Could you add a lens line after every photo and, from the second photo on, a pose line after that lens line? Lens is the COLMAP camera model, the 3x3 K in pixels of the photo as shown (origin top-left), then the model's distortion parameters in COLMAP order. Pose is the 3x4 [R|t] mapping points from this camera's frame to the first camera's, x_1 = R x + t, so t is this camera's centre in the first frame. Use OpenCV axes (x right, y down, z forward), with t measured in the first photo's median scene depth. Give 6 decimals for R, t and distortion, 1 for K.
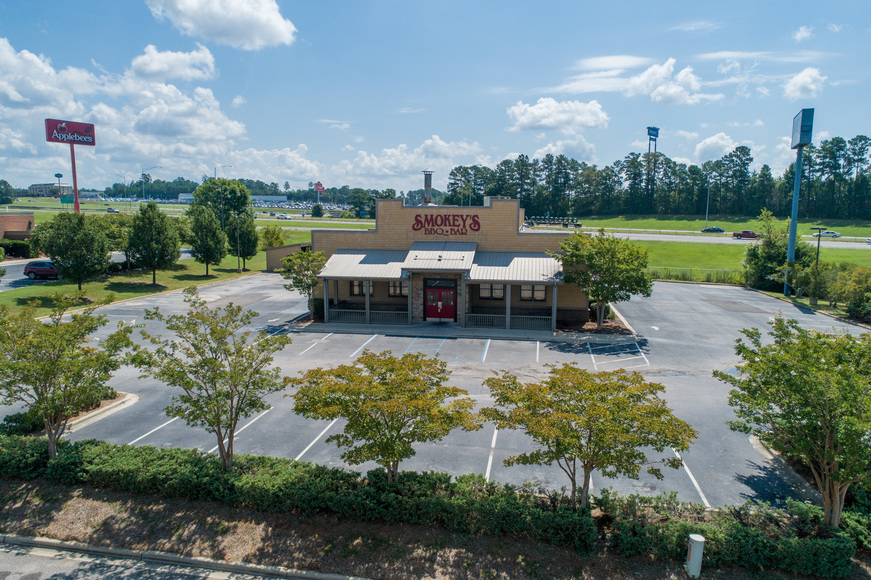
lens RADIAL K [[589.7, 0, 437.6], [0, 589.7, 265.7], [0, 0, 1]] dist [-0.003980, 0.000513]
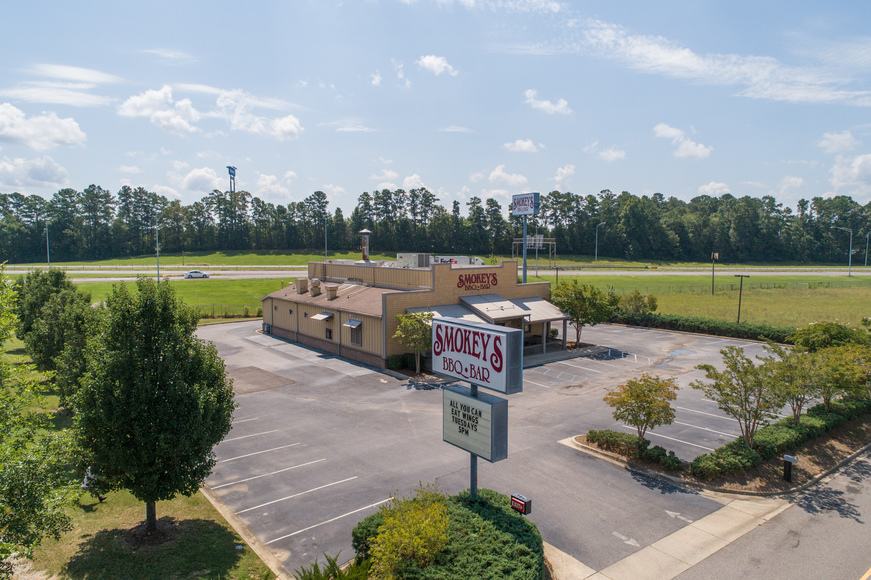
lens RADIAL K [[584.4, 0, 435.5], [0, 584.4, 290.0], [0, 0, 1]] dist [-0.000455, 0.001408]
pose [[0.678532, -0.068694, 0.731352, -0.170851], [0.073786, 0.996956, 0.025185, -0.015845], [-0.730856, 0.036875, 0.681535, 0.036414]]
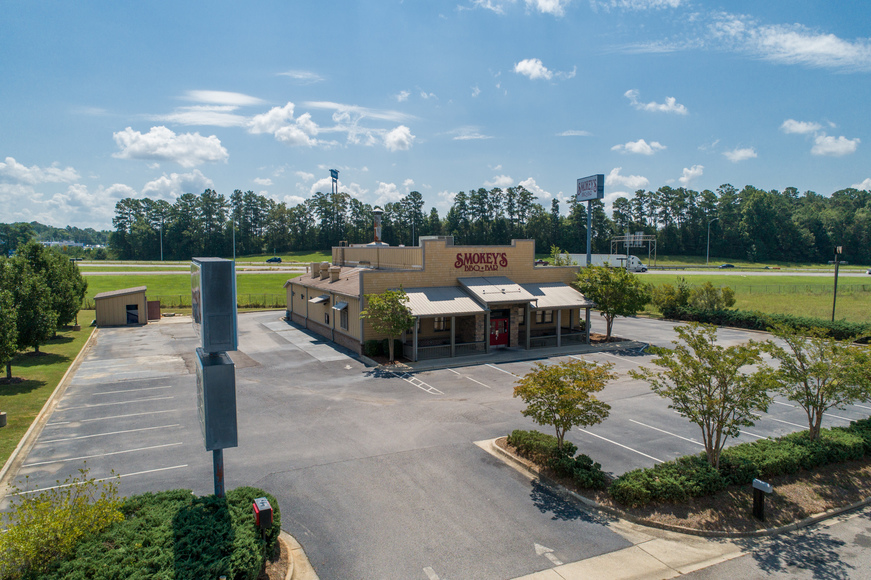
lens RADIAL K [[584.4, 0, 435.5], [0, 584.4, 290.0], [0, 0, 1]] dist [-0.000455, 0.001408]
pose [[0.812616, -0.051487, 0.580521, -0.123395], [0.062295, 0.998057, 0.001318, -0.004097], [-0.579461, 0.035092, 0.814244, 0.026605]]
